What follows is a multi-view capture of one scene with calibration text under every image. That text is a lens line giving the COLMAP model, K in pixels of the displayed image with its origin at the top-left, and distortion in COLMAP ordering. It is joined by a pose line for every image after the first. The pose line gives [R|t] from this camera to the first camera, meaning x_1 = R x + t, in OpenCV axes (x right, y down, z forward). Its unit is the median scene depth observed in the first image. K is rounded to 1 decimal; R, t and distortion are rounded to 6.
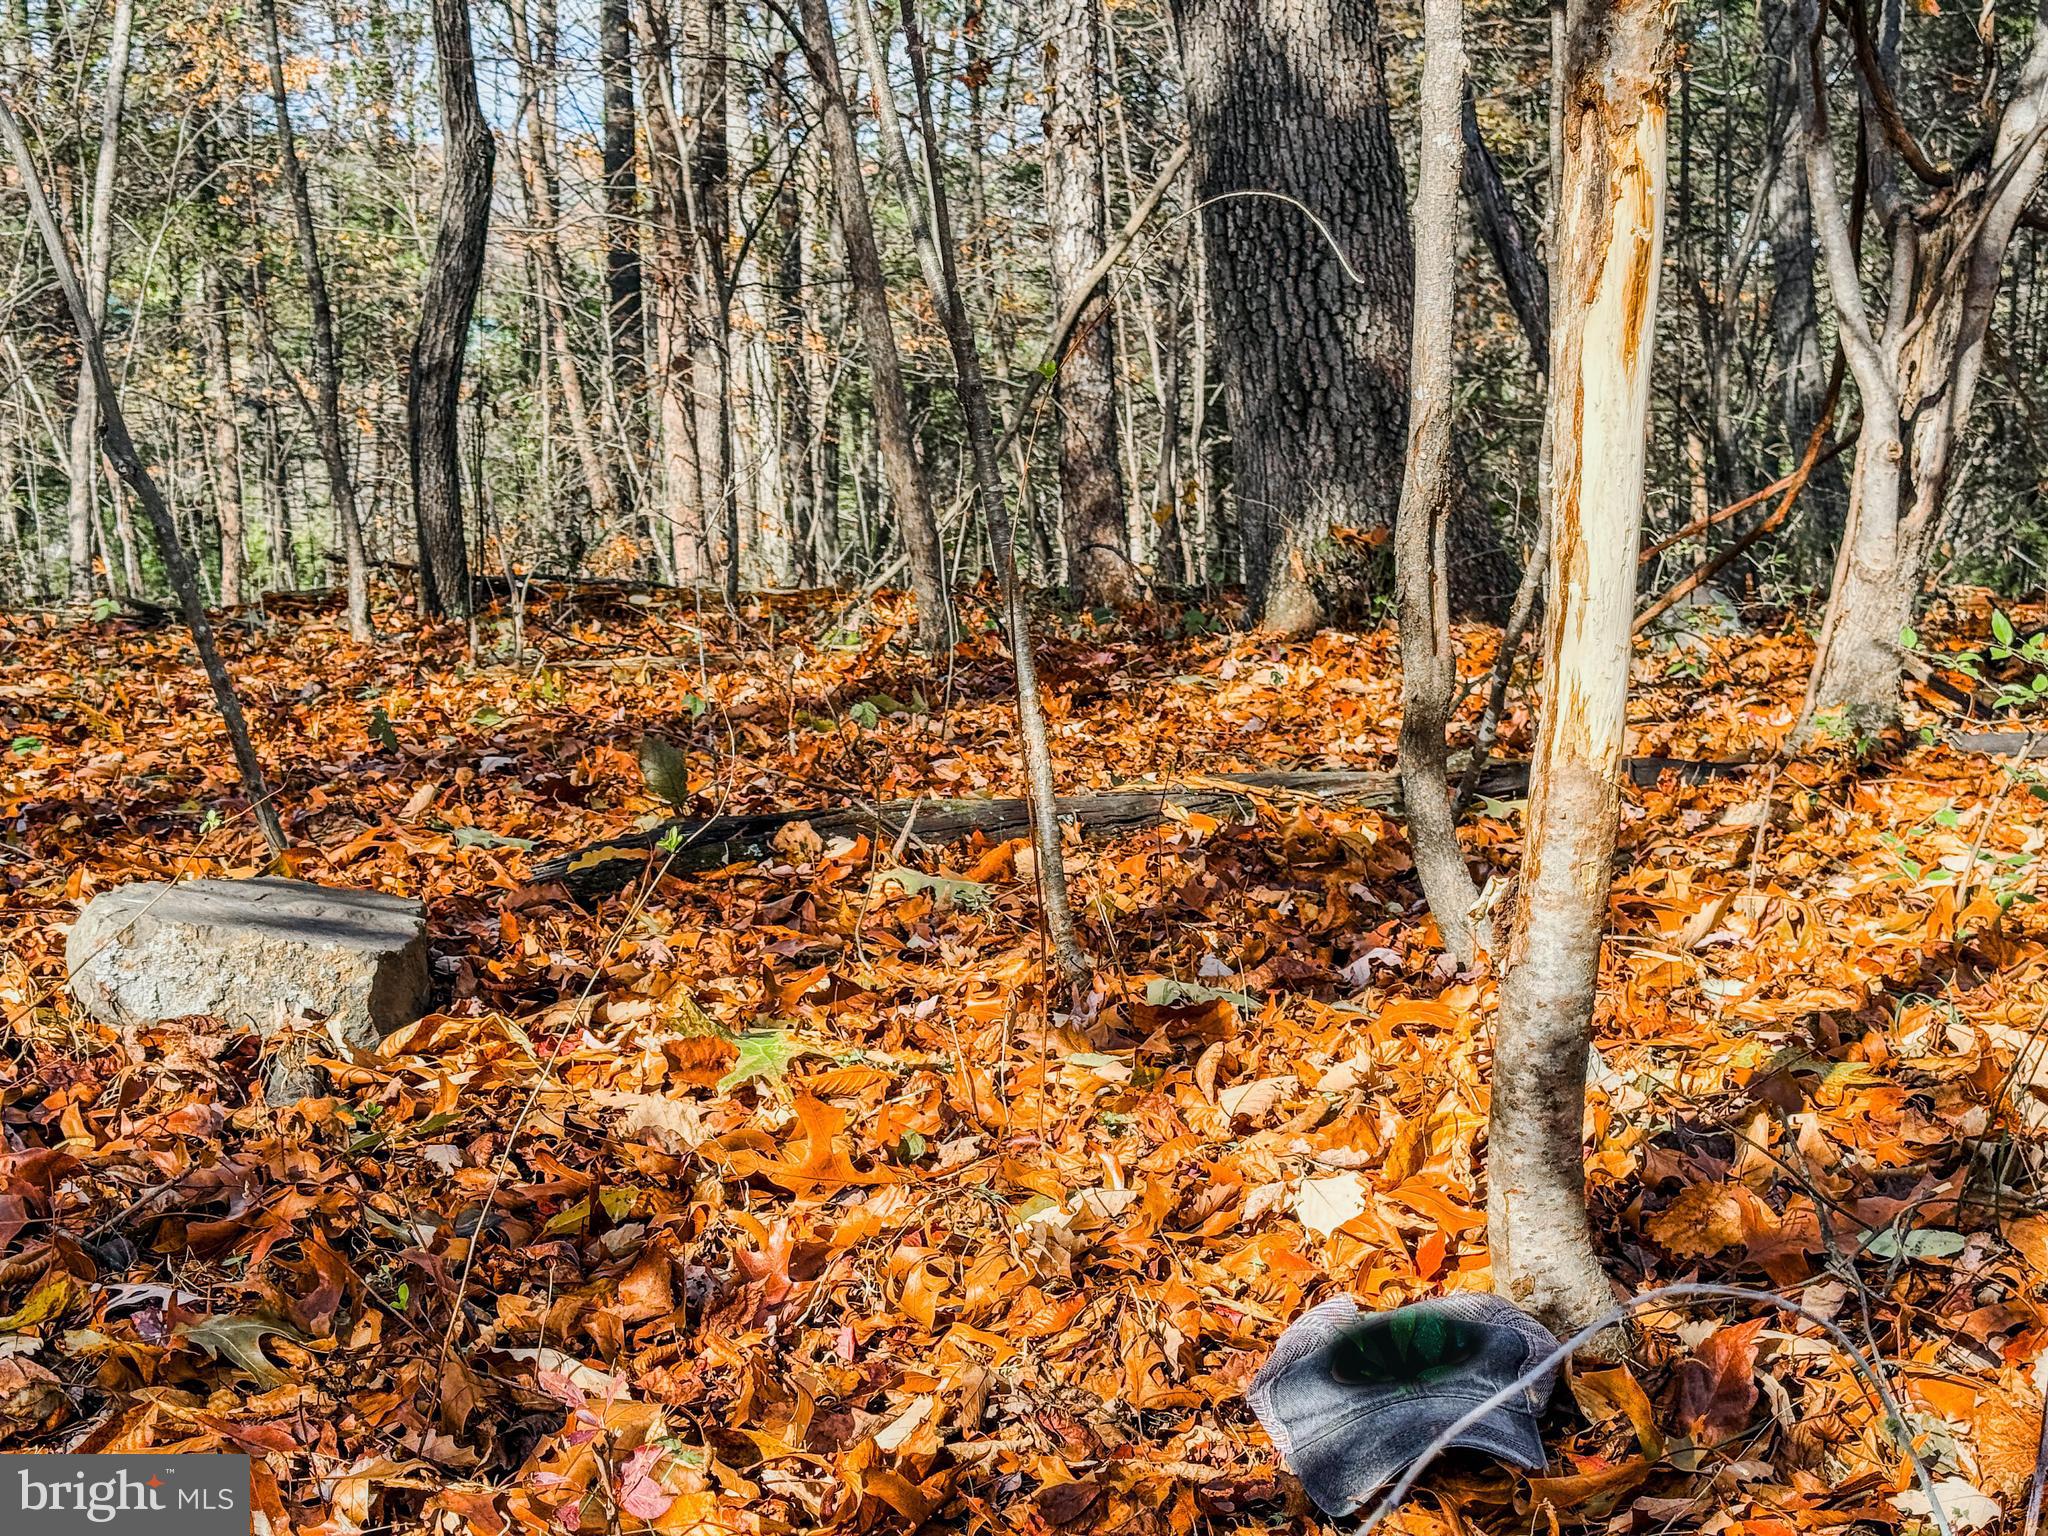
lens RADIAL K [[2925.4, 0, 1024.0], [0, 2925.4, 768.0], [0, 0, 1]] dist [0.224280, -0.540004]
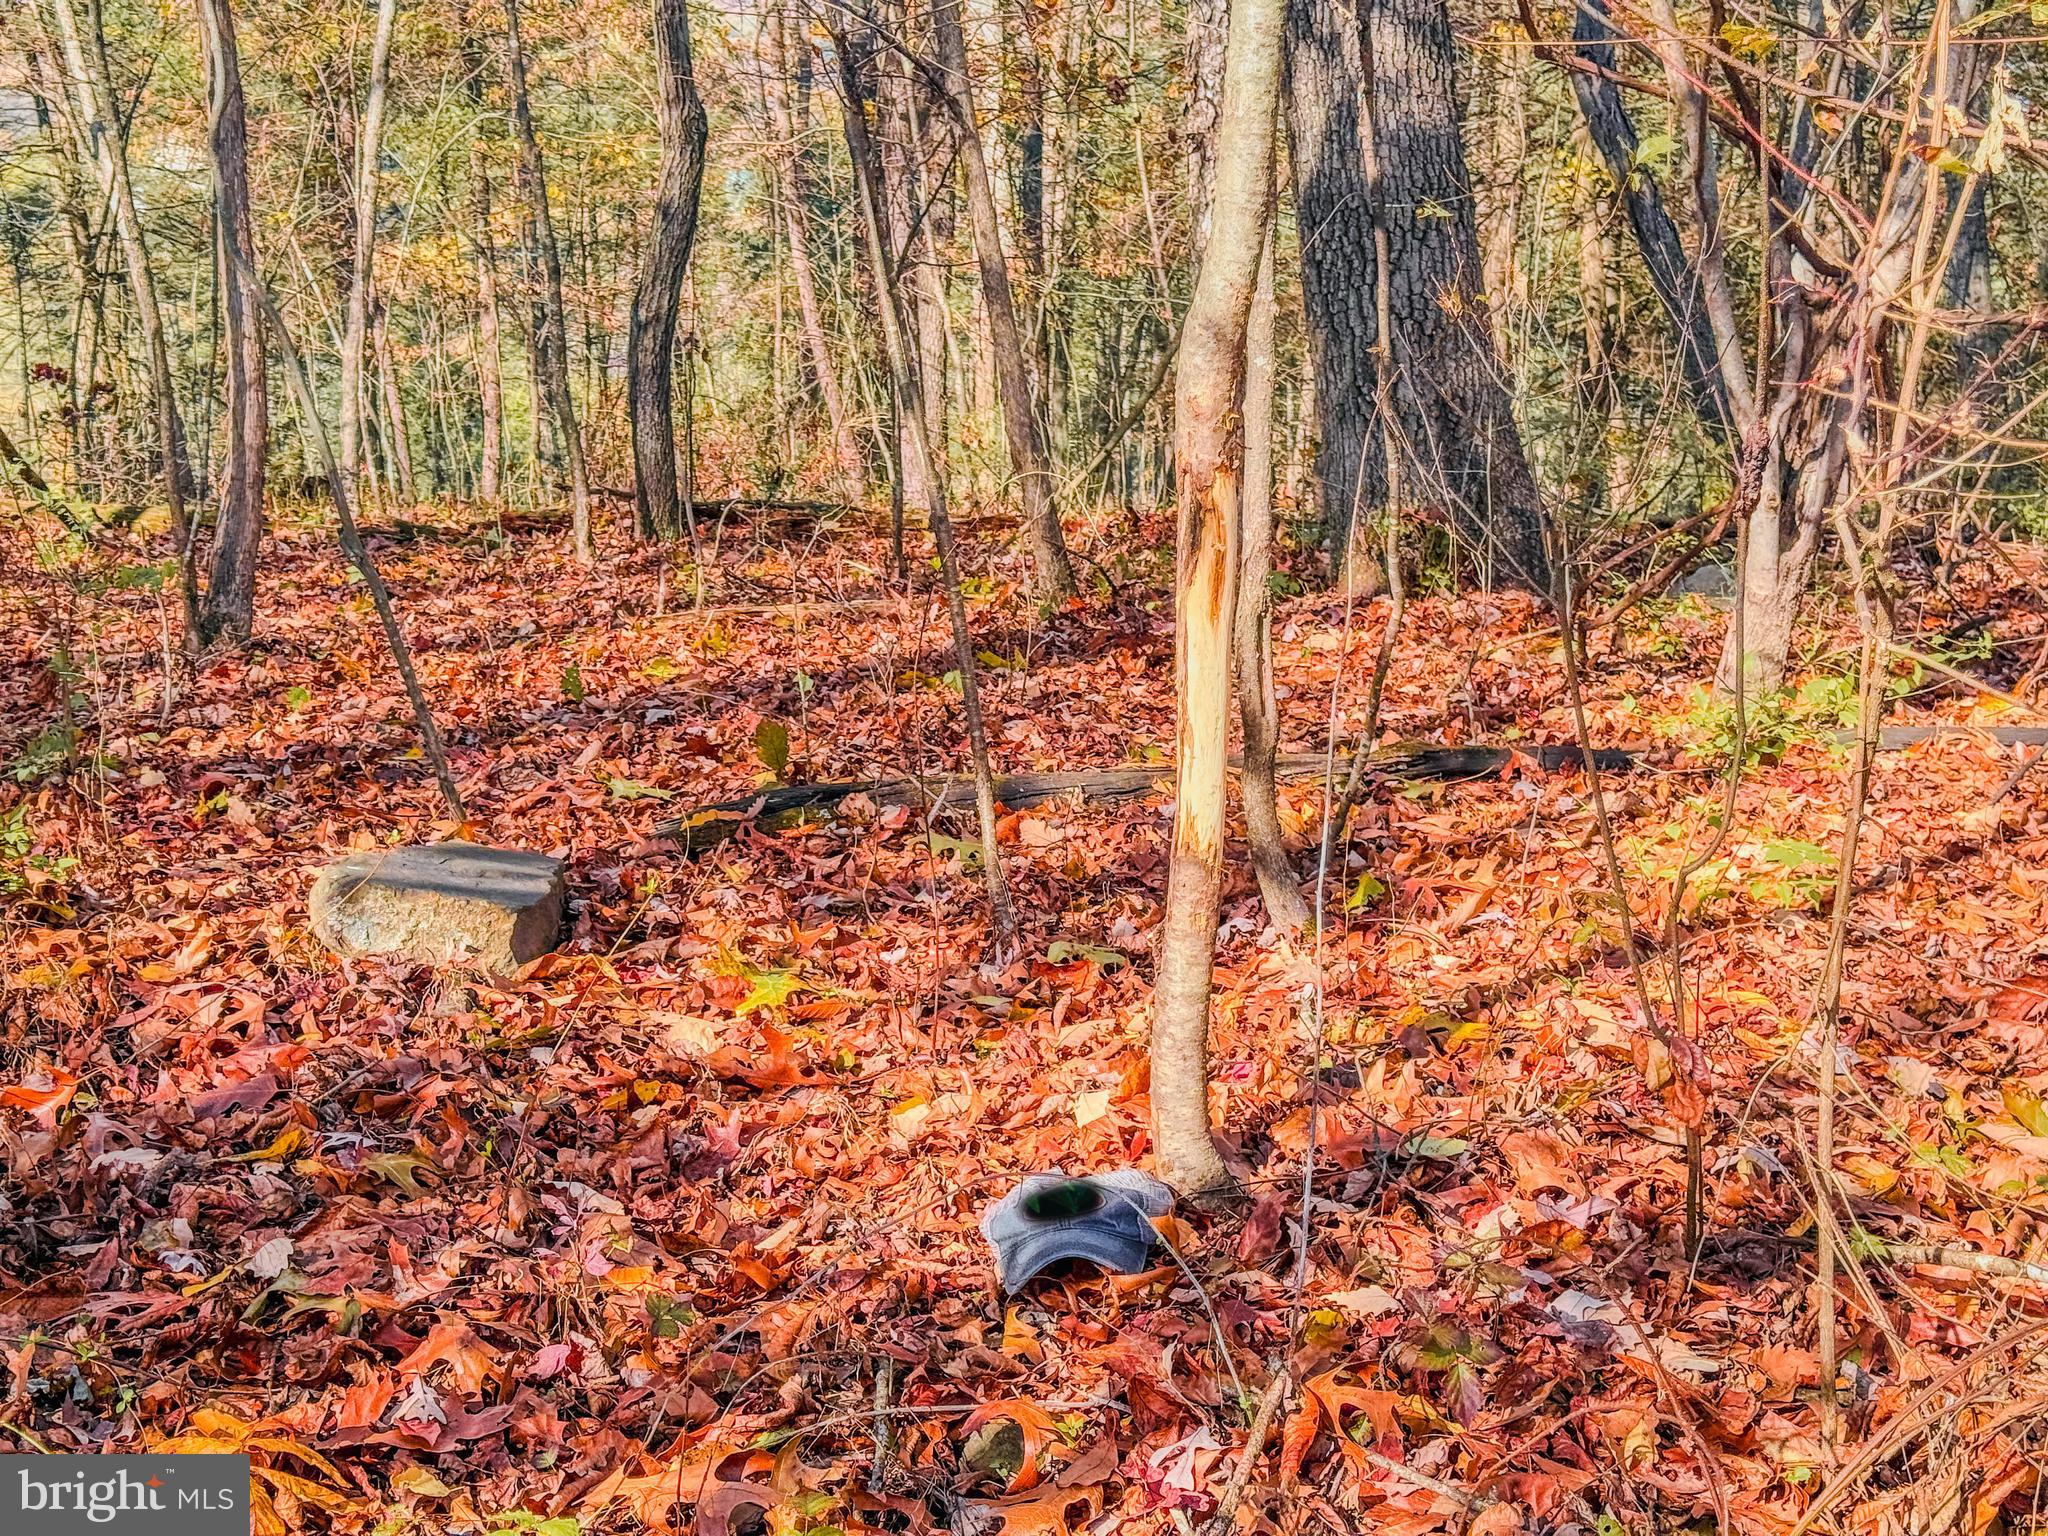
lens RADIAL K [[2925.4, 0, 1024.0], [0, 2925.4, 768.0], [0, 0, 1]] dist [0.224280, -0.540004]
pose [[0.996055, 0.026404, -0.084720, 0.158650], [-0.022165, 0.998474, 0.050590, -0.089472], [0.085926, -0.048512, 0.995120, -0.439016]]
